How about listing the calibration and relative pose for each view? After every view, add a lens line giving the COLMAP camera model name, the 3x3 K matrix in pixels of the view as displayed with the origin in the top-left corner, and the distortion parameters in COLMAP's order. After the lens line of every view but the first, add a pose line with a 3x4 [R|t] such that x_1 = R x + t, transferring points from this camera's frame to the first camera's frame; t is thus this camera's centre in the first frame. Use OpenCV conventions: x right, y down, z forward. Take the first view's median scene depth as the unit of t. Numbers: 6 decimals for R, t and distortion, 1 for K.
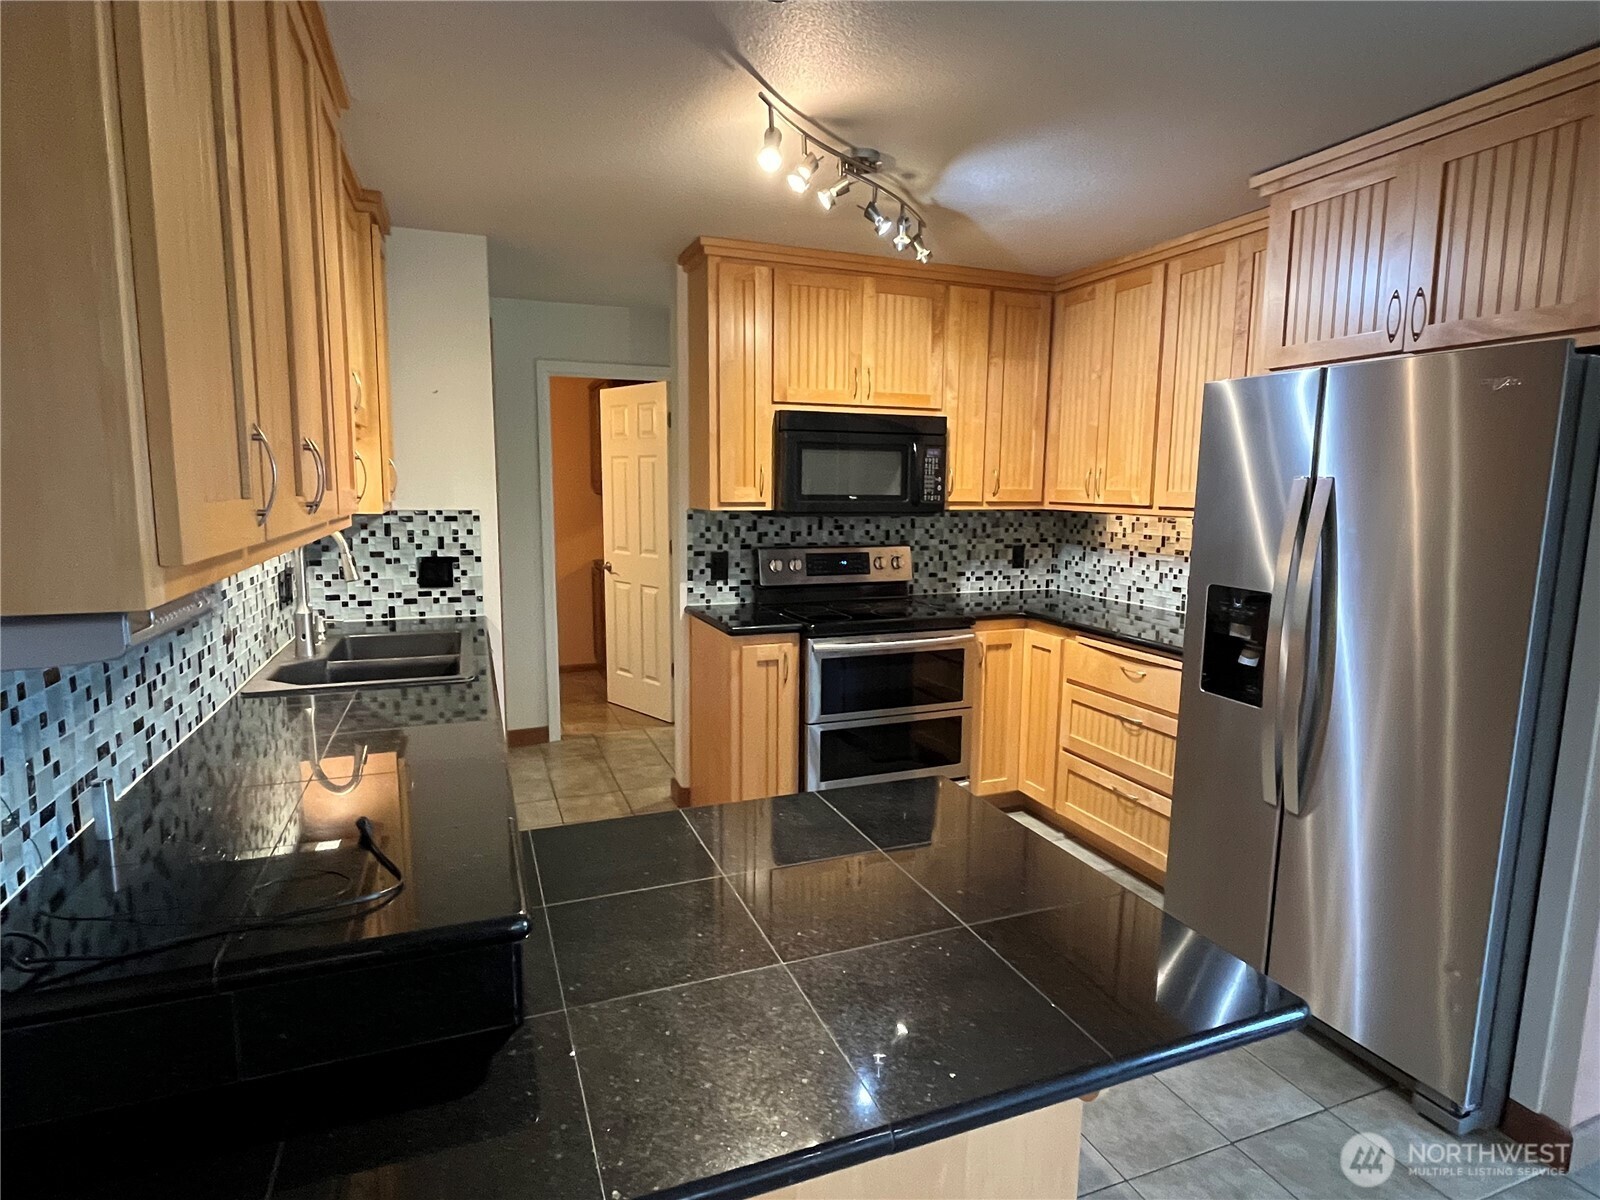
lens RADIAL K [[858.6, 0, 798.2], [0, 858.6, 598.9], [0, 0, 1]] dist [-0.000074, -0.000703]
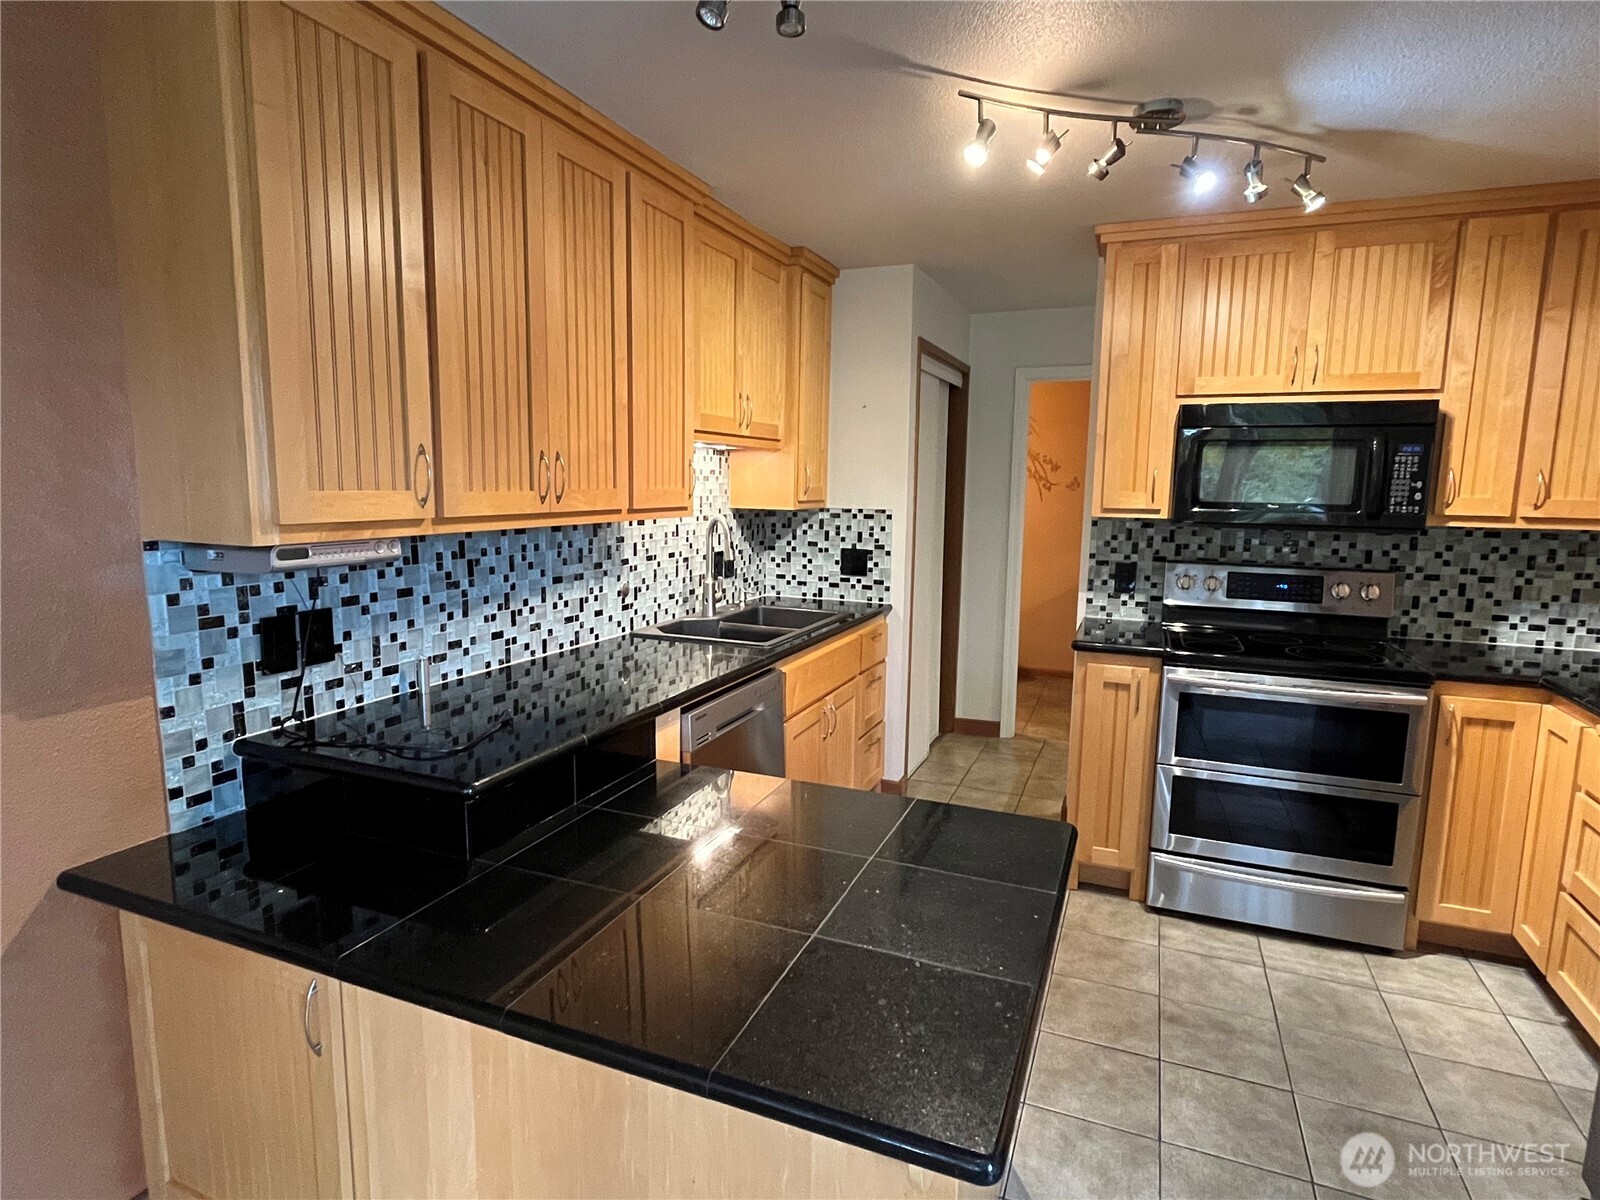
lens RADIAL K [[858.6, 0, 799.5], [0, 858.6, 599.7], [0, 0, 1]] dist [-0.000074, -0.000703]
pose [[0.722447, 0.096580, -0.684648, 0.295024], [-0.100926, 0.994321, 0.033765, -0.011204], [0.684021, 0.044705, 0.728091, 0.095578]]
